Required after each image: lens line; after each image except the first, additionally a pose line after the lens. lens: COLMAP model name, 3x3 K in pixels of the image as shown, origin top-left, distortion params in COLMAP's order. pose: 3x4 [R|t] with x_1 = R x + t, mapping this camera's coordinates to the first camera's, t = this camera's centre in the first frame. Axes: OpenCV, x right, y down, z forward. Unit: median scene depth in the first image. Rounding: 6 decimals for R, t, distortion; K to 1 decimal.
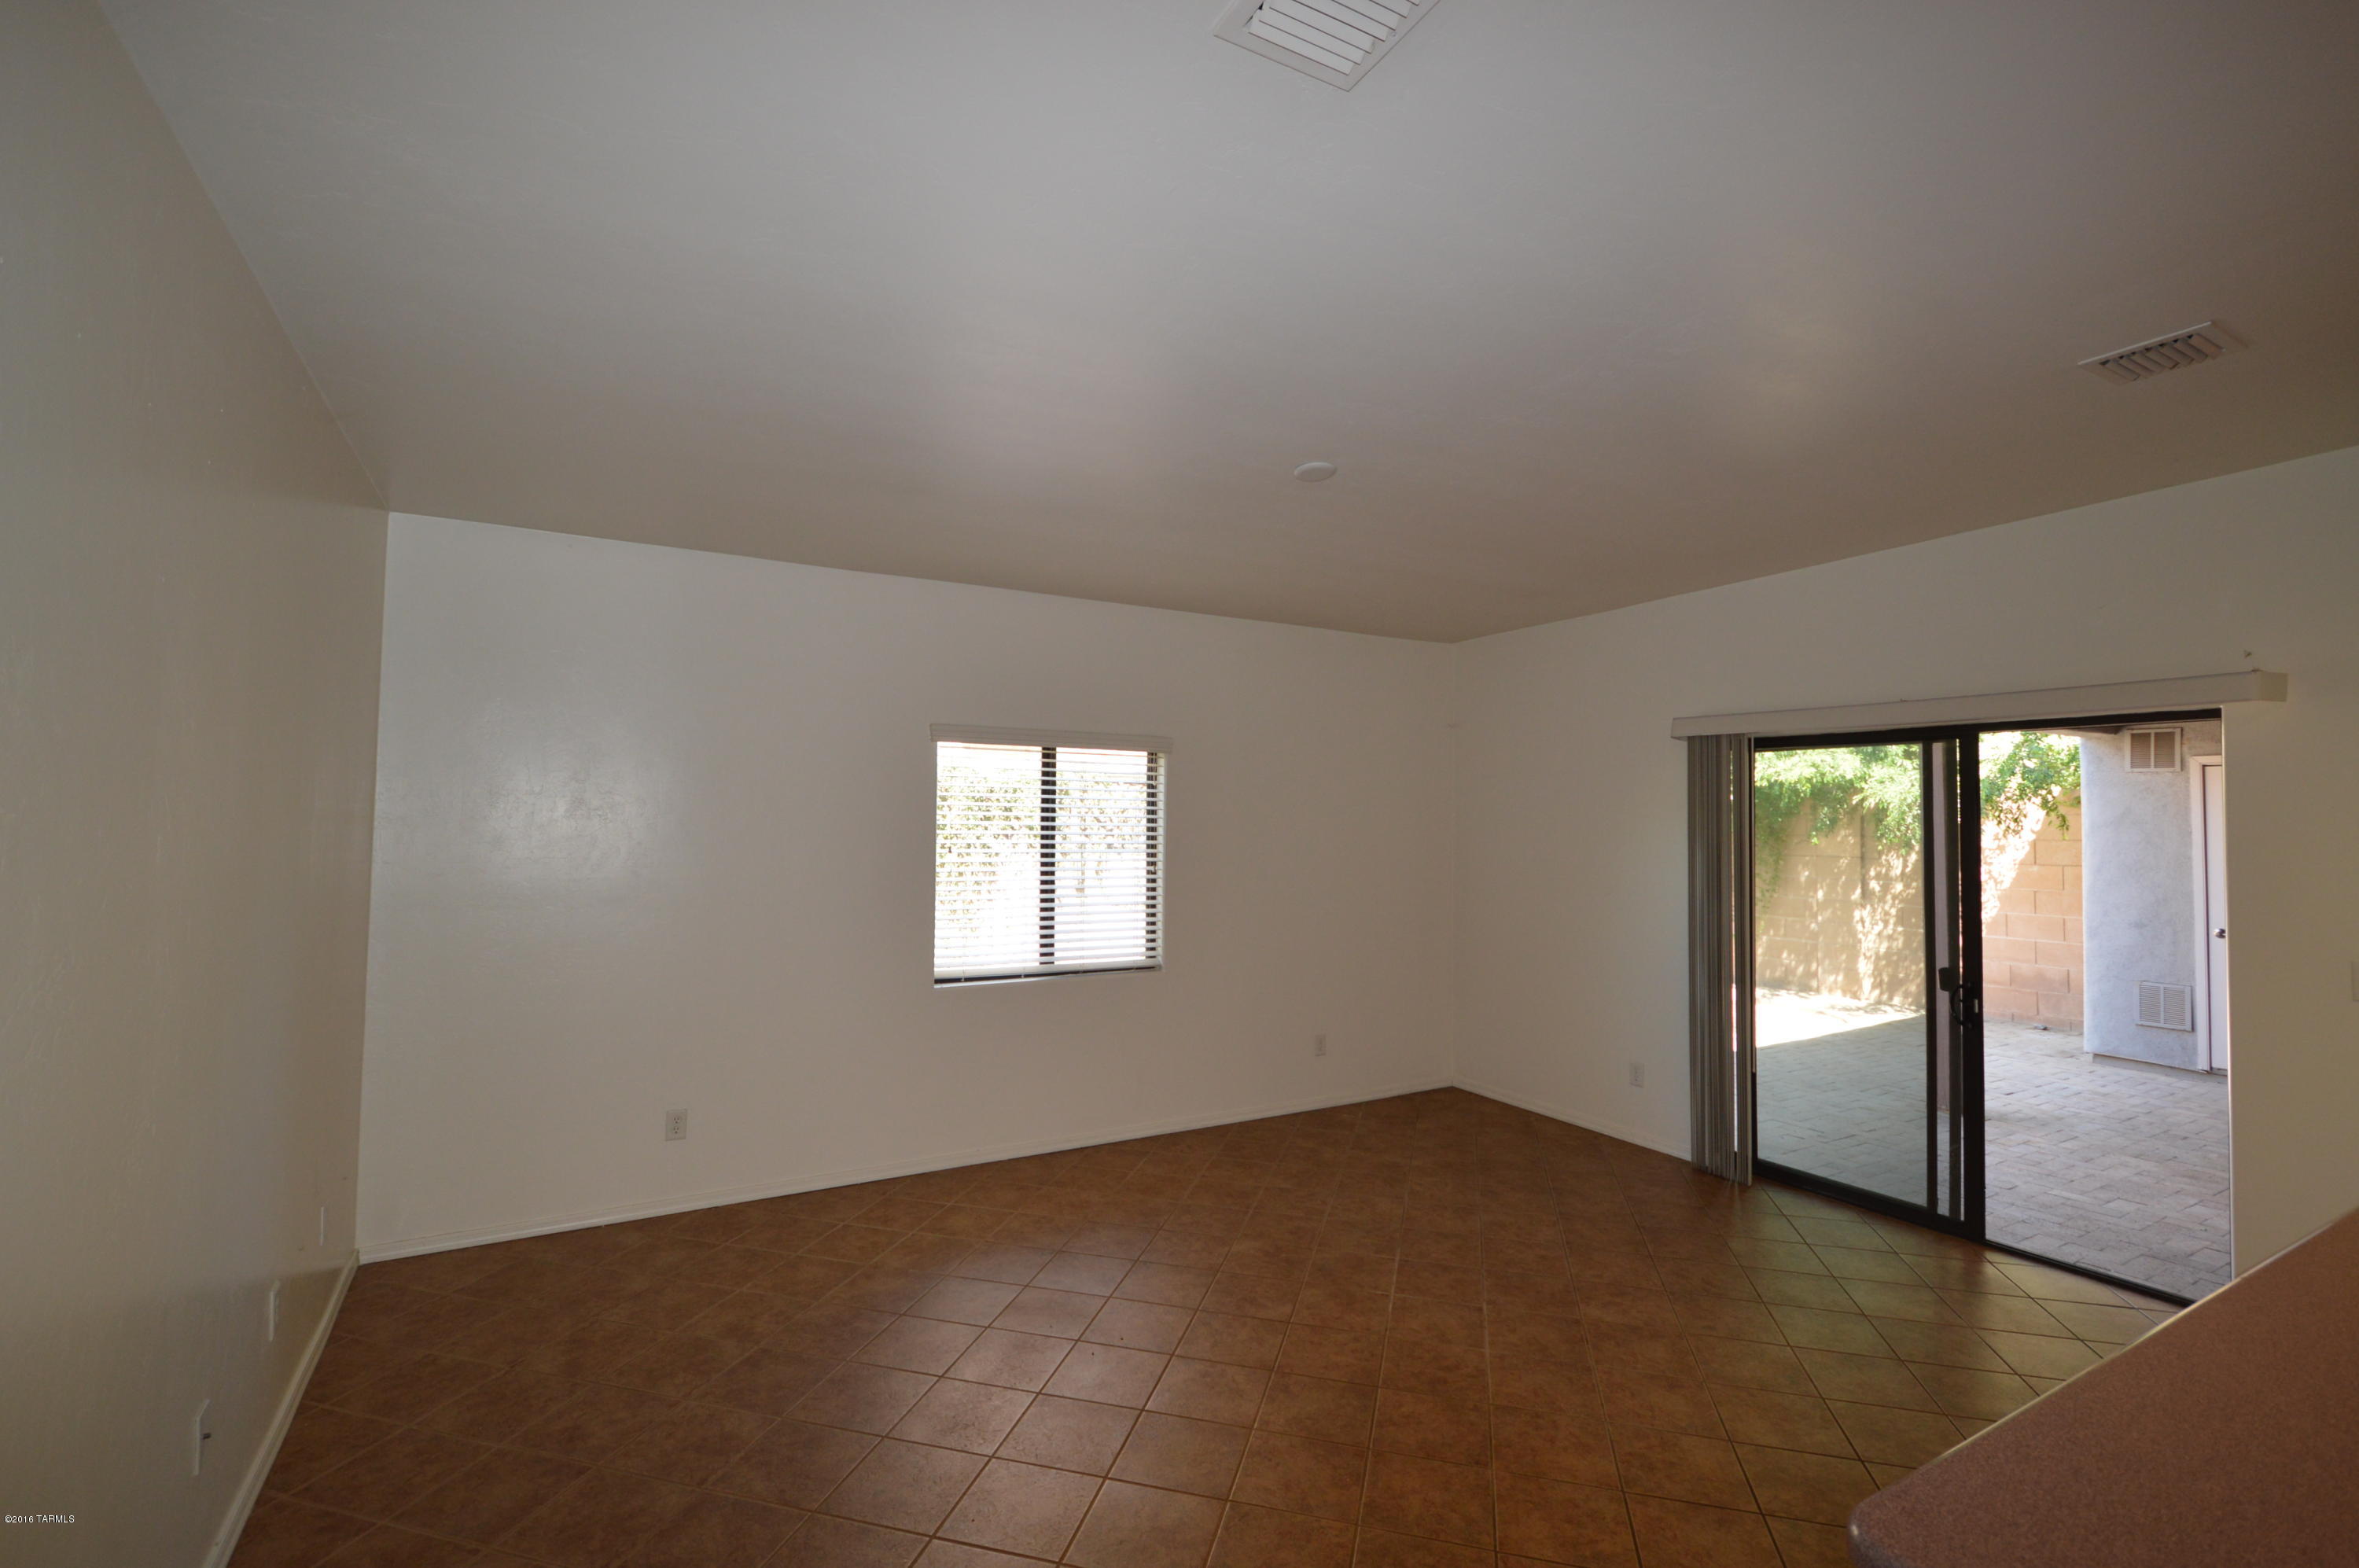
lens RADIAL K [[1048.9, 0, 1179.5], [0, 1048.9, 784.0], [0, 0, 1]] dist [-0.011626, -0.000282]
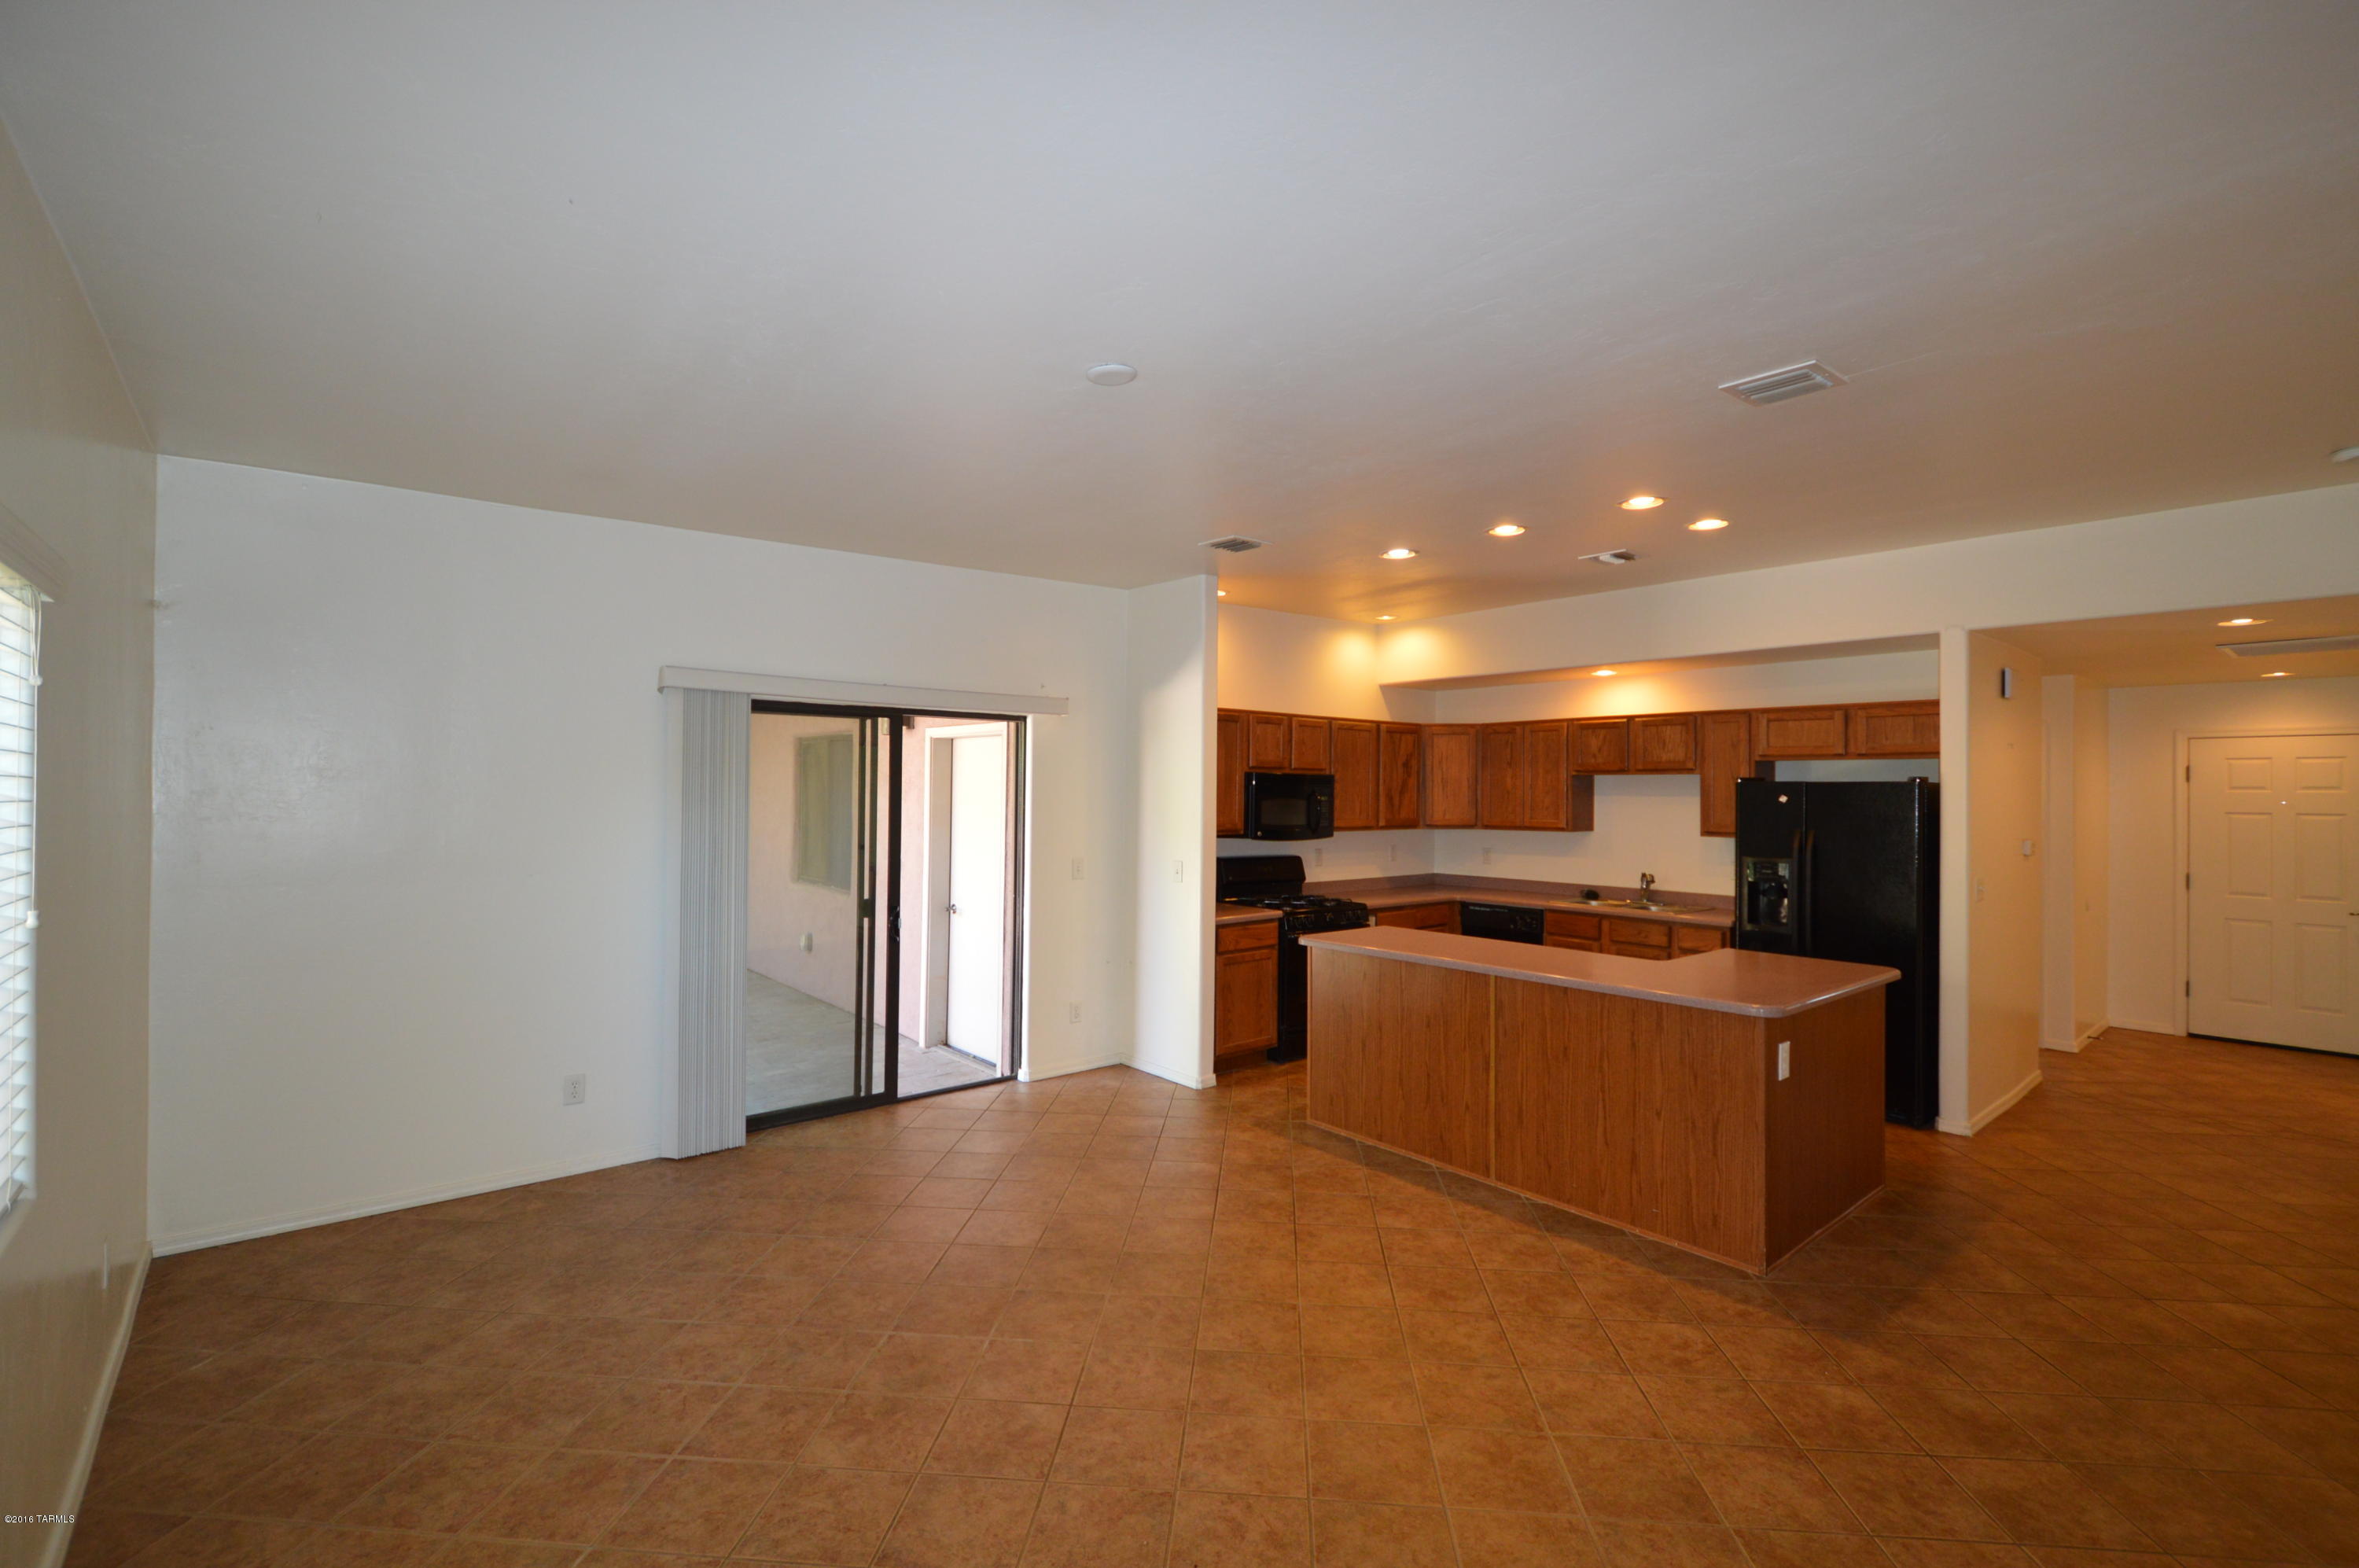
lens RADIAL K [[1036.5, 0, 1179.5], [0, 1036.5, 784.0], [0, 0, 1]] dist [-0.002503, -0.000497]
pose [[-0.180355, -0.009418, 0.983557, -0.523936], [-0.041933, 0.999119, 0.001878, 0.019530], [-0.982707, -0.040905, -0.180591, 0.811354]]
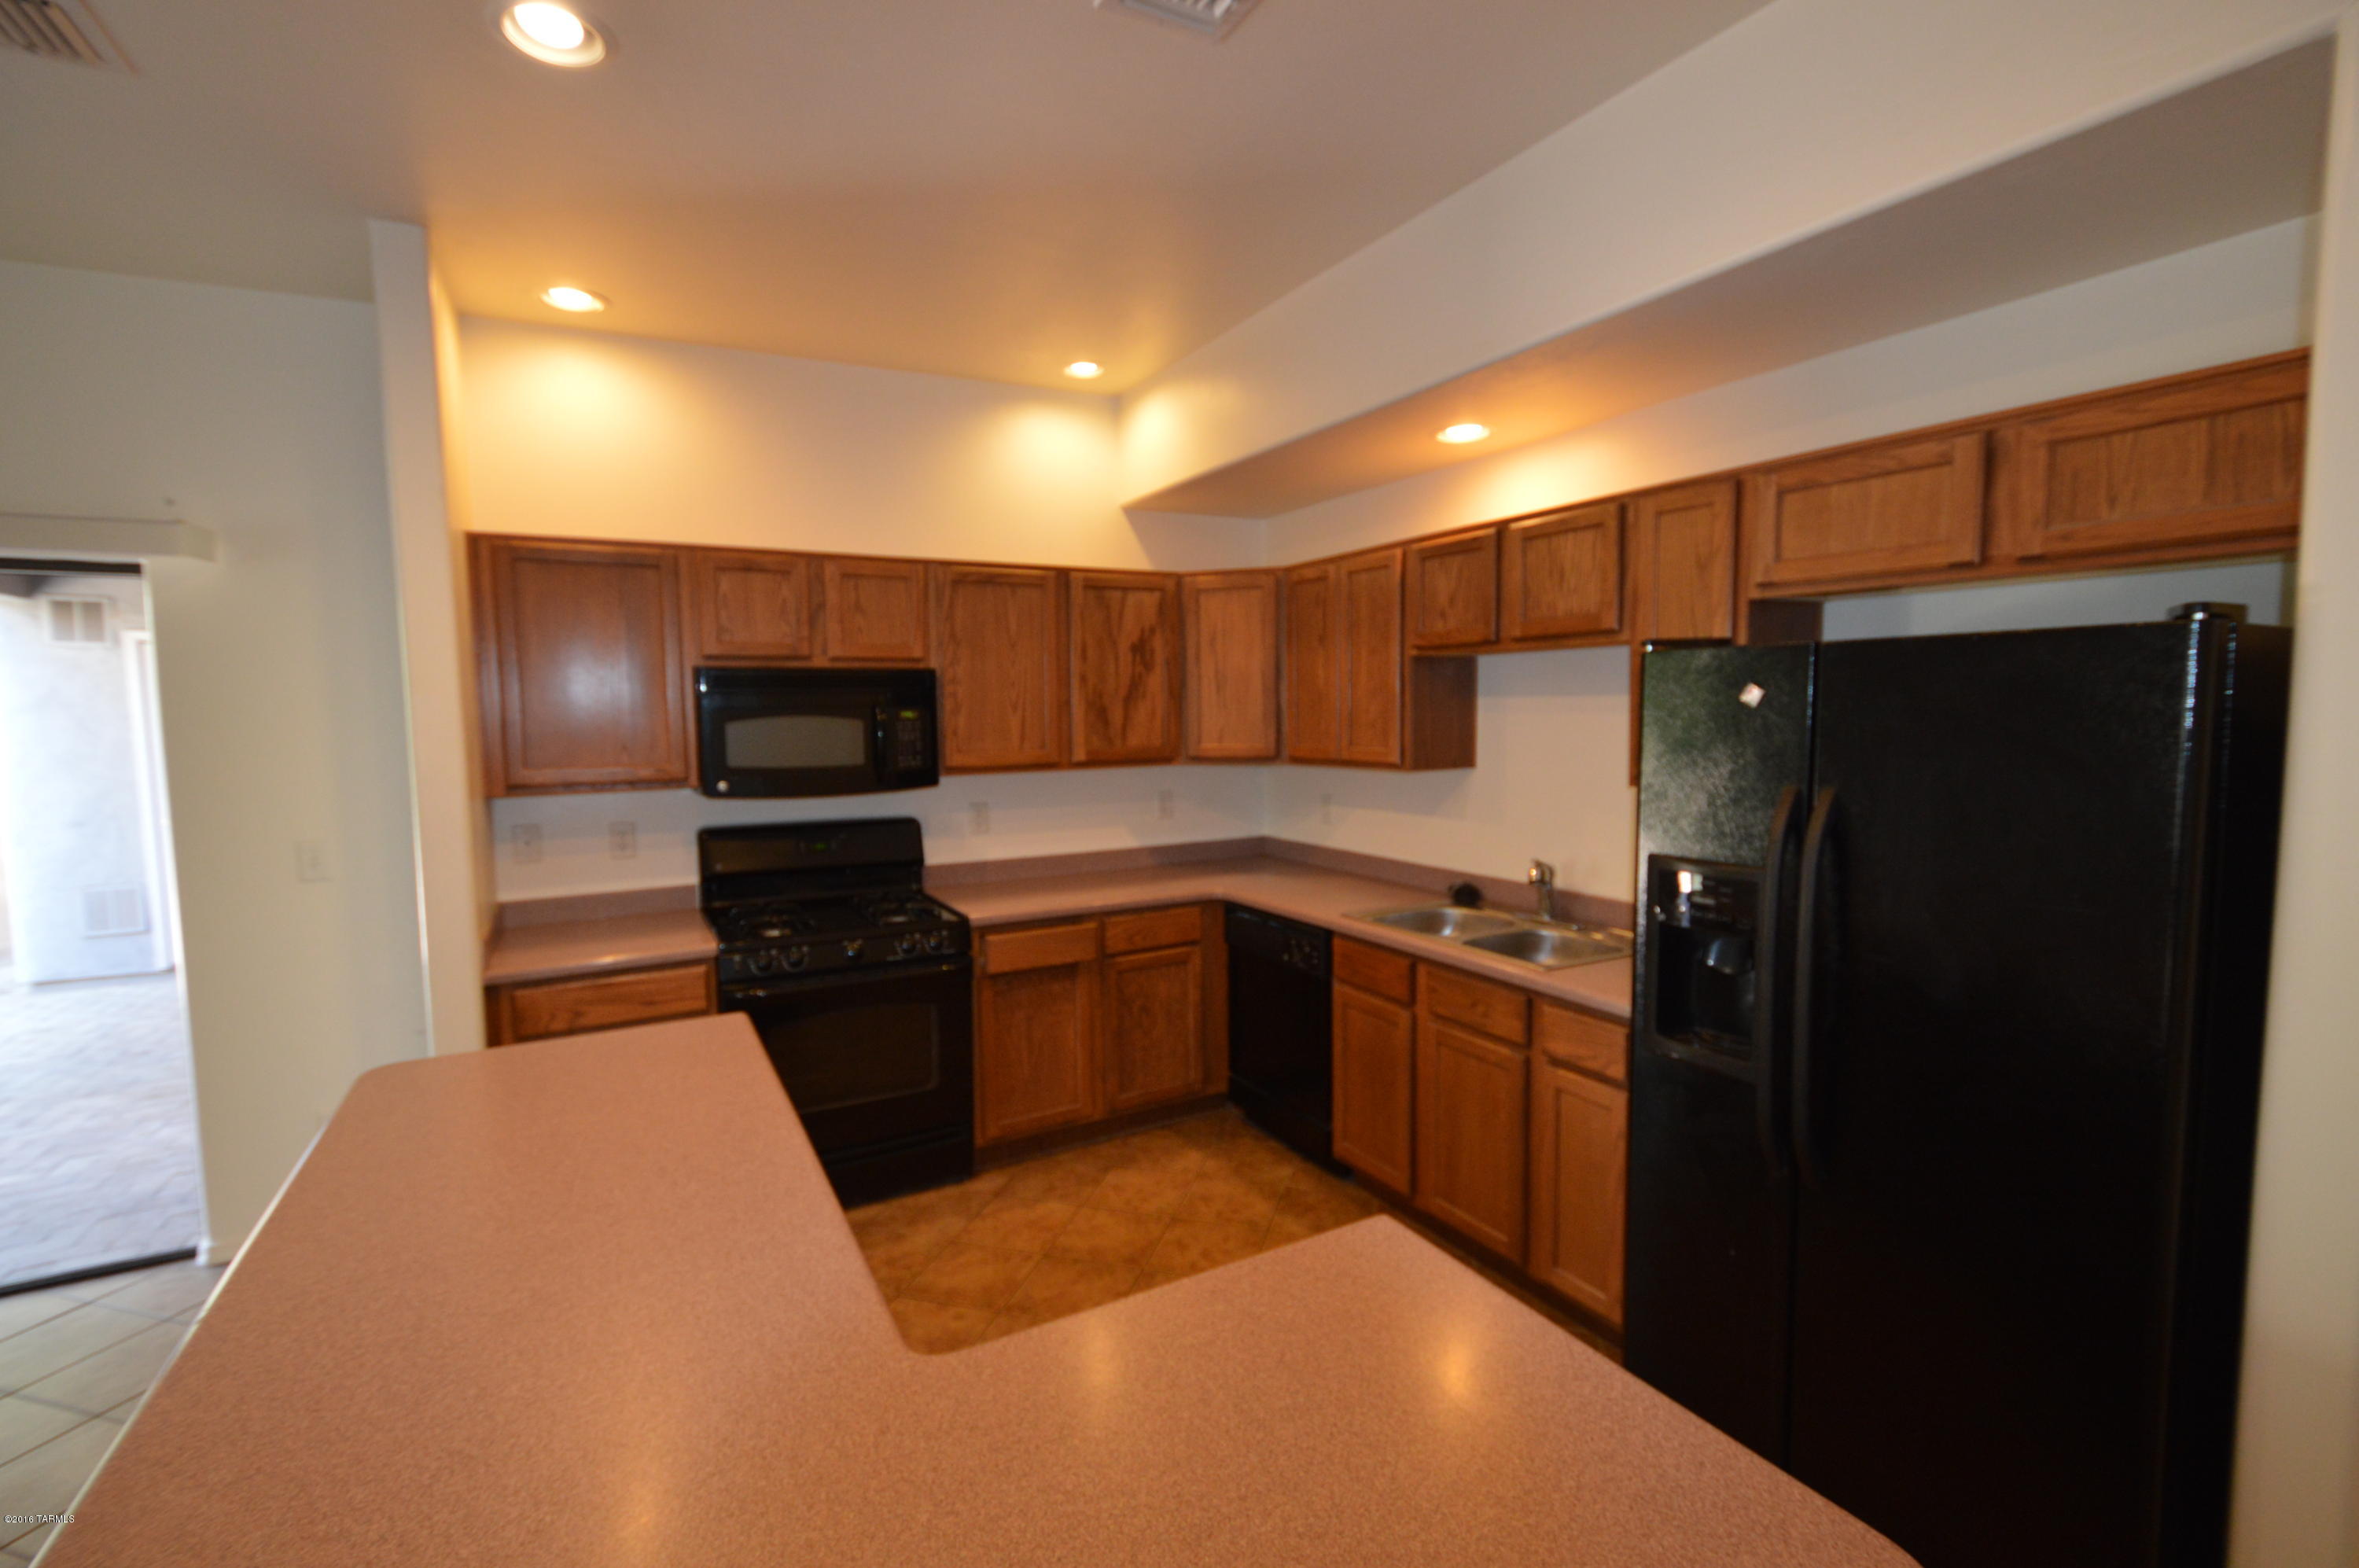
lens RADIAL K [[1036.5, 0, 1179.5], [0, 1036.5, 784.0], [0, 0, 1]] dist [-0.002503, -0.000497]
pose [[0.012392, -0.091587, 0.995720, 0.128141], [-0.018248, 0.995610, 0.091804, 0.011064], [-0.999757, -0.019307, 0.010666, 0.113626]]
